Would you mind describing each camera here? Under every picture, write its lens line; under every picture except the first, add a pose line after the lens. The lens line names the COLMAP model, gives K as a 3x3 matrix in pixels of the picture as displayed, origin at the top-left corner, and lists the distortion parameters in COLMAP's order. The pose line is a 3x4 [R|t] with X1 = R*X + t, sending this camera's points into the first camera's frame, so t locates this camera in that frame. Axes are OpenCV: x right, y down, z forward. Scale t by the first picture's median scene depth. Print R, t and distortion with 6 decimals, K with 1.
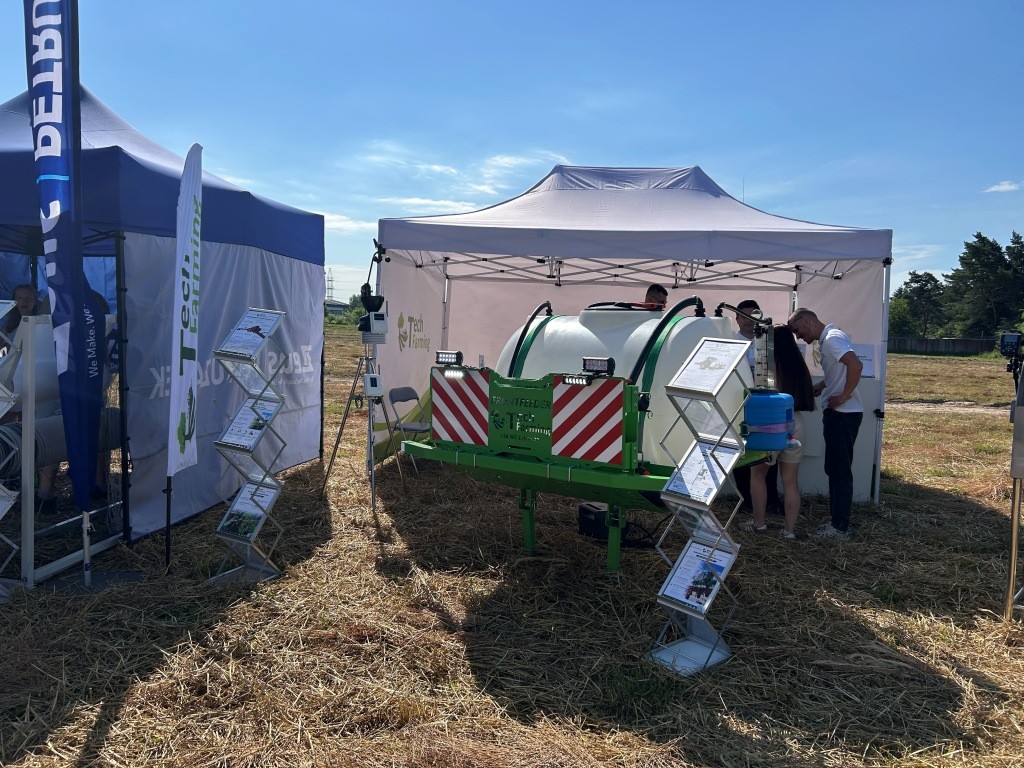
lens RADIAL K [[766.4, 0, 513.4], [0, 766.4, 380.4], [0, 0, 1]] dist [0.028559, -0.028983]
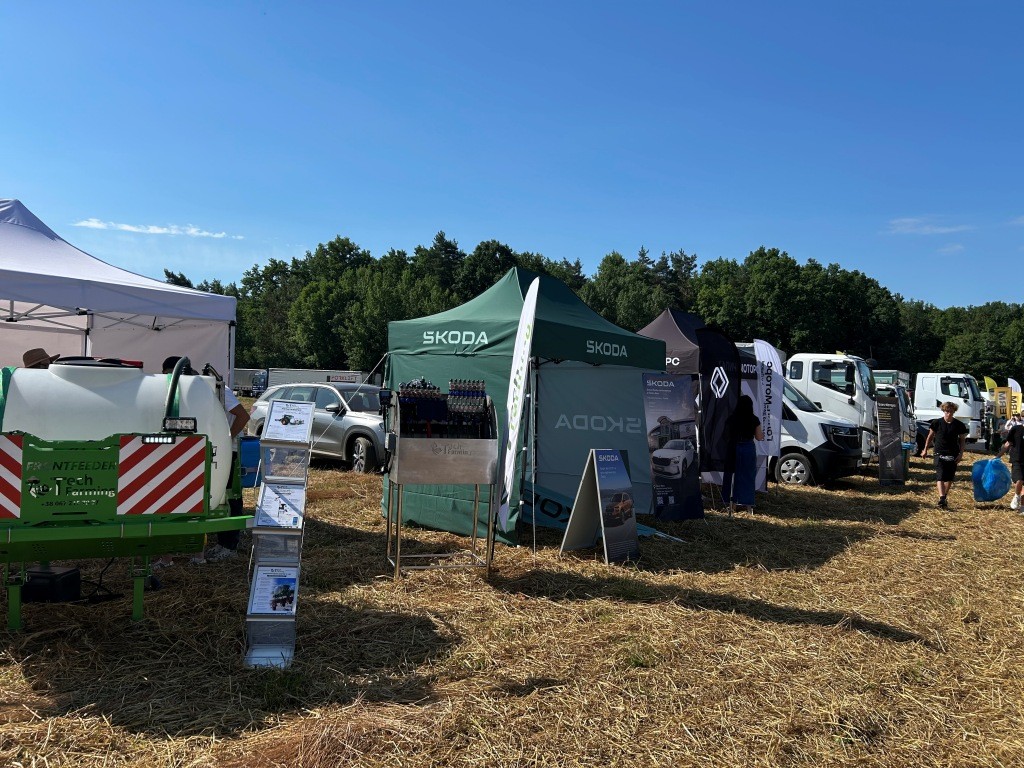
lens RADIAL K [[766.4, 0, 529.0], [0, 766.4, 378.0], [0, 0, 1]] dist [0.028559, -0.028983]
pose [[0.469430, 0.006533, 0.882945, -0.615442], [0.030349, 0.999262, -0.023530, -0.044001], [-0.882448, 0.037842, 0.468886, 0.039484]]
